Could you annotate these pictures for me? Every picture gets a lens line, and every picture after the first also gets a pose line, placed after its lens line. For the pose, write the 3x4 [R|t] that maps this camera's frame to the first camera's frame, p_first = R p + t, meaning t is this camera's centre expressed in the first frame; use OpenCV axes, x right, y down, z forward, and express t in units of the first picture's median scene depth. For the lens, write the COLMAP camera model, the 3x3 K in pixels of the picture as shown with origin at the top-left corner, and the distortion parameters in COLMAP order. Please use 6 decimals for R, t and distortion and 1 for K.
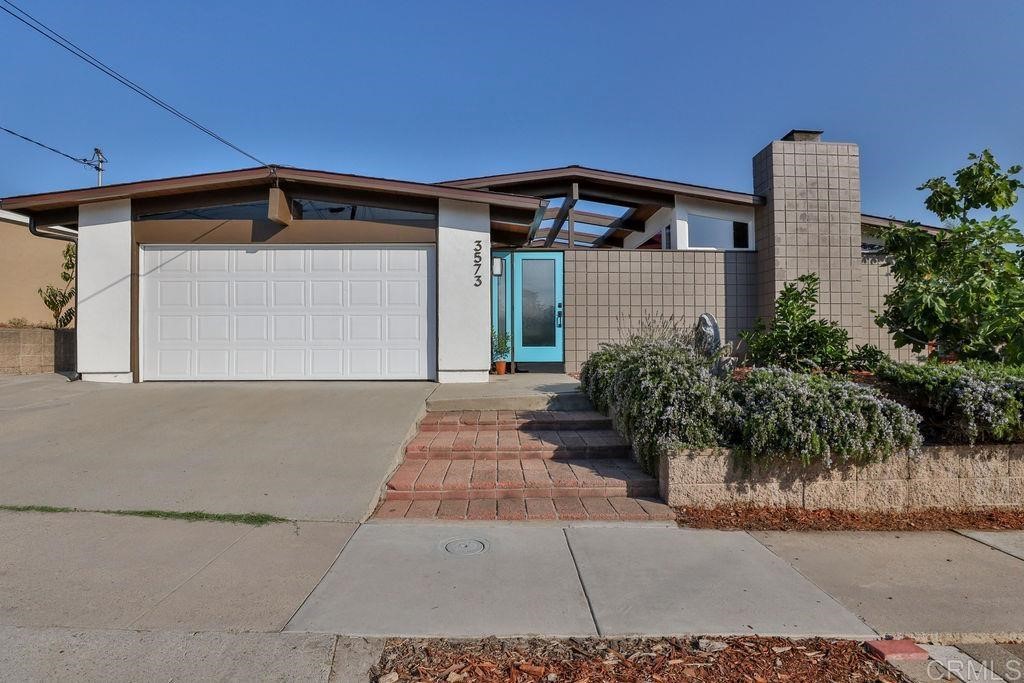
lens RADIAL K [[504.7, 0, 514.5], [0, 504.7, 341.1], [0, 0, 1]] dist [-0.042957, 0.013528]
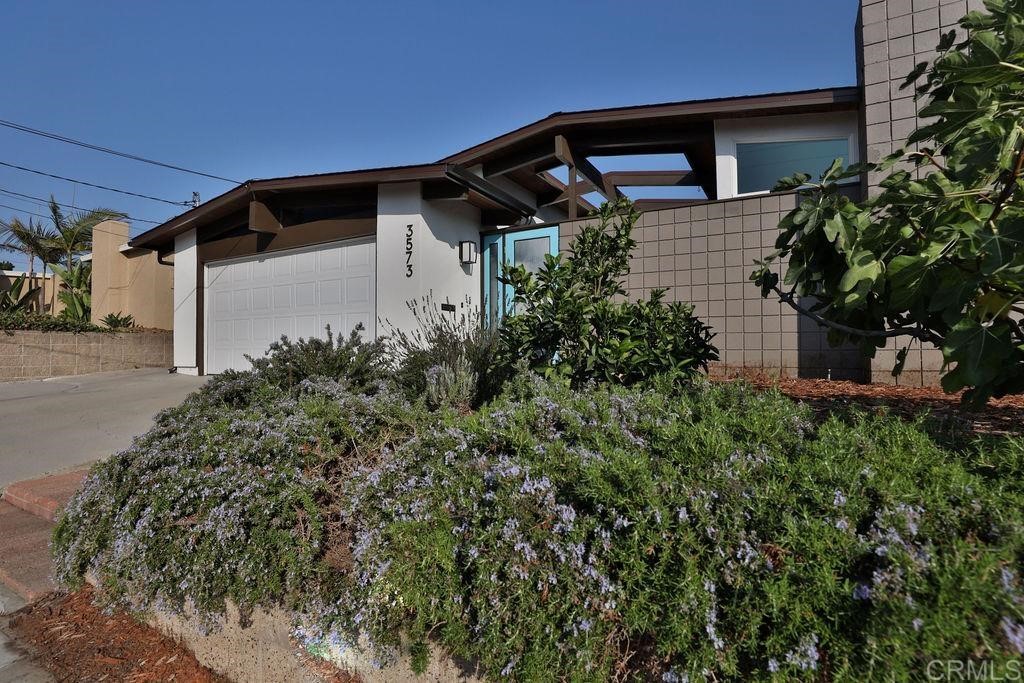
lens RADIAL K [[504.7, 0, 514.5], [0, 504.7, 341.1], [0, 0, 1]] dist [-0.042957, 0.013528]
pose [[0.846399, -0.008204, -0.532486, 0.550940], [0.006742, 0.999966, -0.004689, 0.008822], [0.532506, 0.000379, 0.846426, 0.355492]]
